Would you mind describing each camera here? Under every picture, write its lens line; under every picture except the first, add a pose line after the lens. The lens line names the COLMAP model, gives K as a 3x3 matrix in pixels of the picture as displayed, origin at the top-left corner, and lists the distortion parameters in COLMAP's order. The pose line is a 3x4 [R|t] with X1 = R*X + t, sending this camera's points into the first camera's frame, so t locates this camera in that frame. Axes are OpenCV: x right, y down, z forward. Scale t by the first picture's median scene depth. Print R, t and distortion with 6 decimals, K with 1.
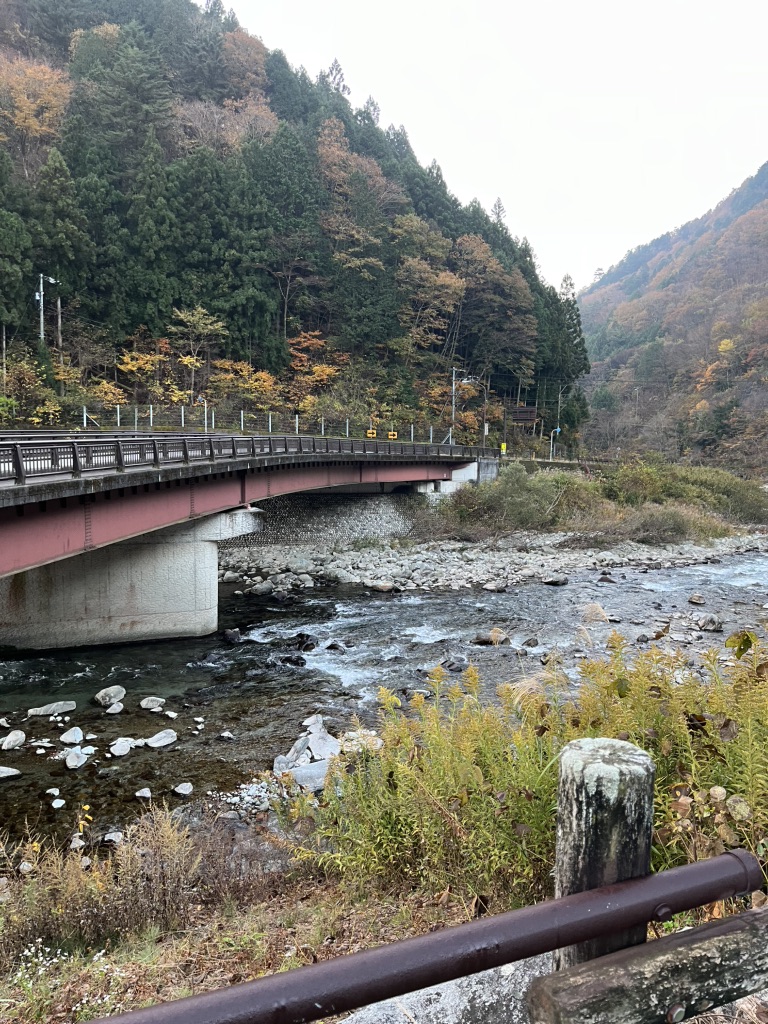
lens RADIAL K [[768.0, 0, 379.0], [0, 768.0, 521.1], [0, 0, 1]] dist [0.072752, -0.087890]
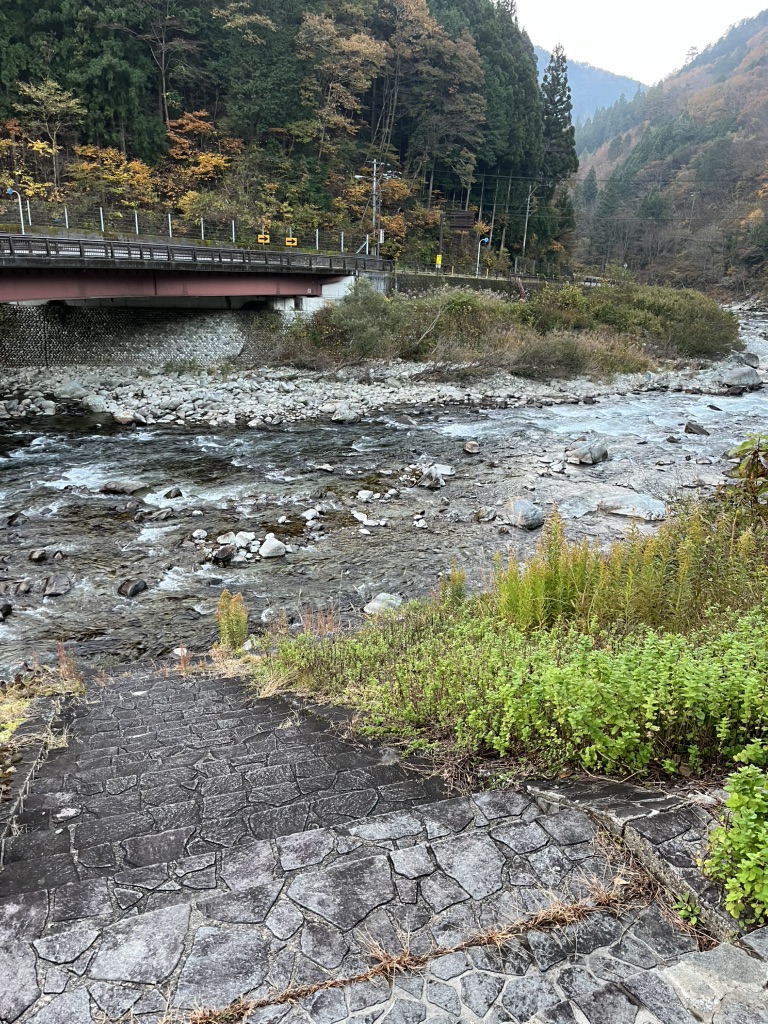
lens RADIAL K [[768.0, 0, 390.8], [0, 768.0, 508.3], [0, 0, 1]] dist [0.072752, -0.087890]
pose [[0.994302, 0.050049, -0.094120, 0.244639], [-0.028990, 0.976610, 0.213055, -0.006951], [0.102582, -0.209113, 0.972496, 0.096127]]
